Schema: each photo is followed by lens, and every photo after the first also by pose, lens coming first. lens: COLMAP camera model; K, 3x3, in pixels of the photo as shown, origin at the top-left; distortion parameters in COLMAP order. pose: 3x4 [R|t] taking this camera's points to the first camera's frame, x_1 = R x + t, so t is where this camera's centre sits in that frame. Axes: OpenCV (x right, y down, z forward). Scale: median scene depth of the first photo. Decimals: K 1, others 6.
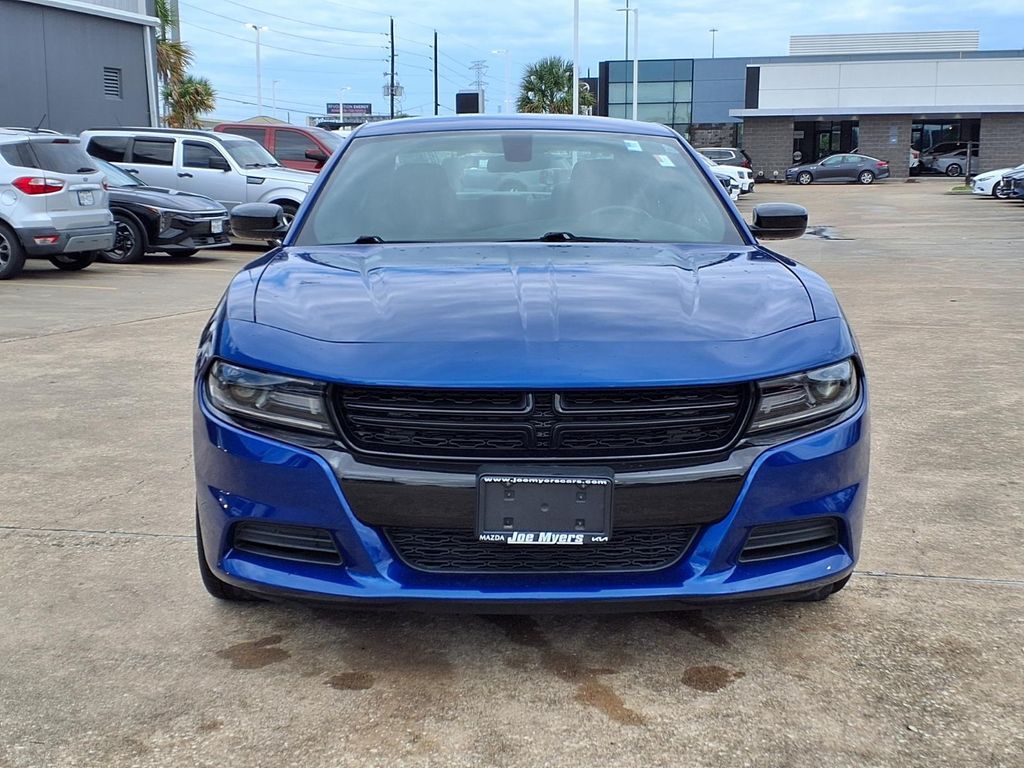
lens RADIAL K [[1434.6, 0, 512.0], [0, 1434.6, 384.0], [0, 0, 1]] dist [0.290188, -1.031047]
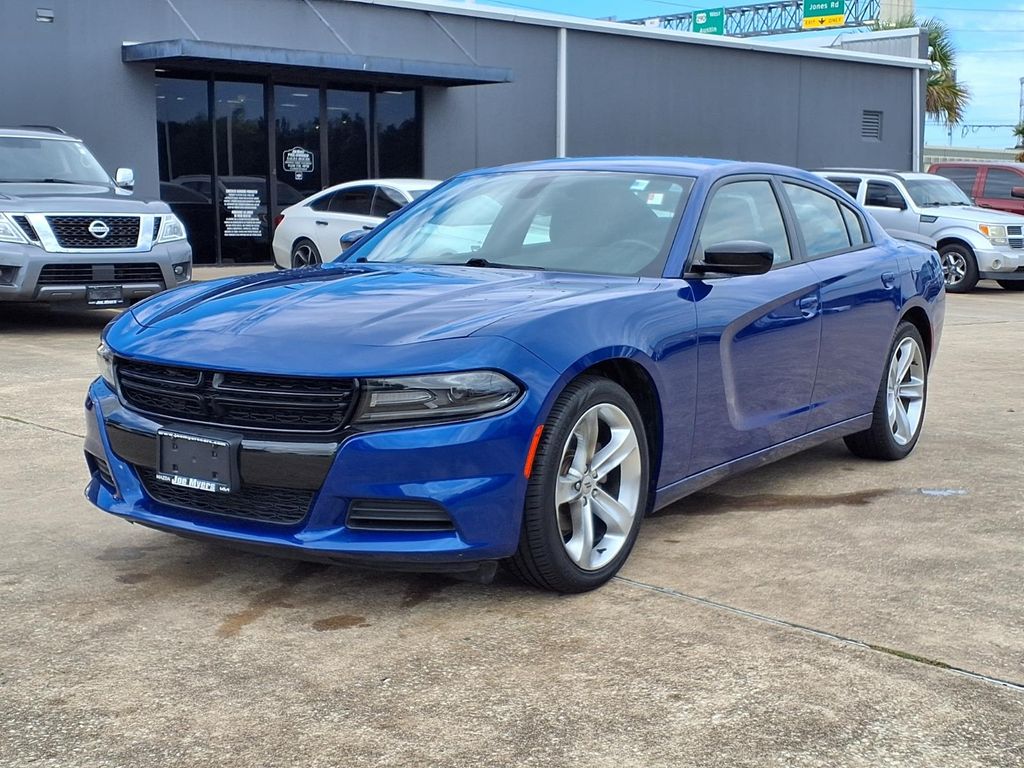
lens RADIAL K [[1434.6, 0, 512.0], [0, 1434.6, 384.0], [0, 0, 1]] dist [0.290188, -1.031047]
pose [[0.812445, 0.085641, -0.576714, 0.955625], [-0.101031, 0.994869, 0.005408, -0.016723], [0.574218, 0.053872, 0.816928, 0.090269]]
